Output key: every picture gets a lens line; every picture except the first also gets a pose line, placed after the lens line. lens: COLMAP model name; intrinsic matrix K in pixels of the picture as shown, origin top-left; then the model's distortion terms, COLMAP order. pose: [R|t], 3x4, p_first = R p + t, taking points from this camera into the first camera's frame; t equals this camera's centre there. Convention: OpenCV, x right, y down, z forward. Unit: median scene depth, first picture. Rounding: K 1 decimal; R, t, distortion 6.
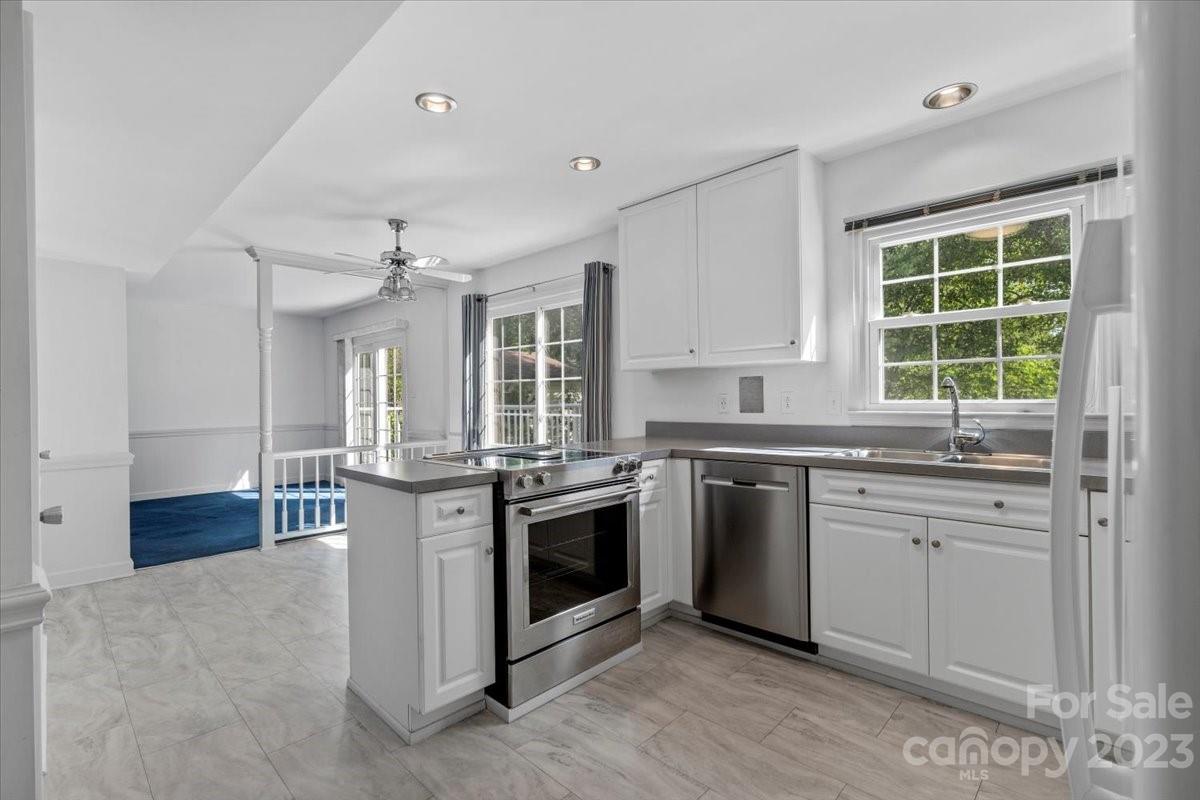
lens RADIAL K [[547.3, 0, 603.7], [0, 547.3, 399.3], [0, 0, 1]] dist [0.000498, 0.000618]
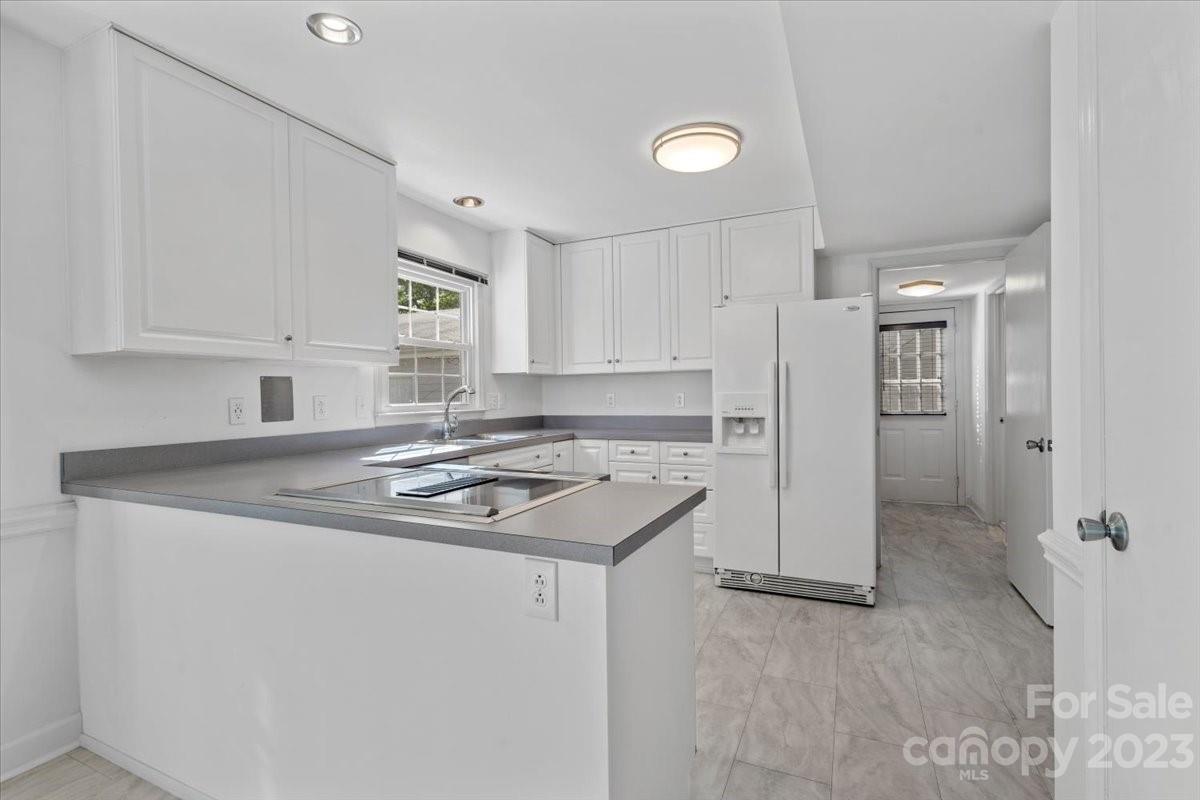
lens RADIAL K [[547.3, 0, 603.7], [0, 547.3, 399.3], [0, 0, 1]] dist [0.000498, 0.000618]
pose [[-0.334401, 0.010045, 0.942377, -0.805751], [0.020793, 0.999778, -0.003278, 0.005779], [-0.942202, 0.018498, -0.334535, 1.025438]]
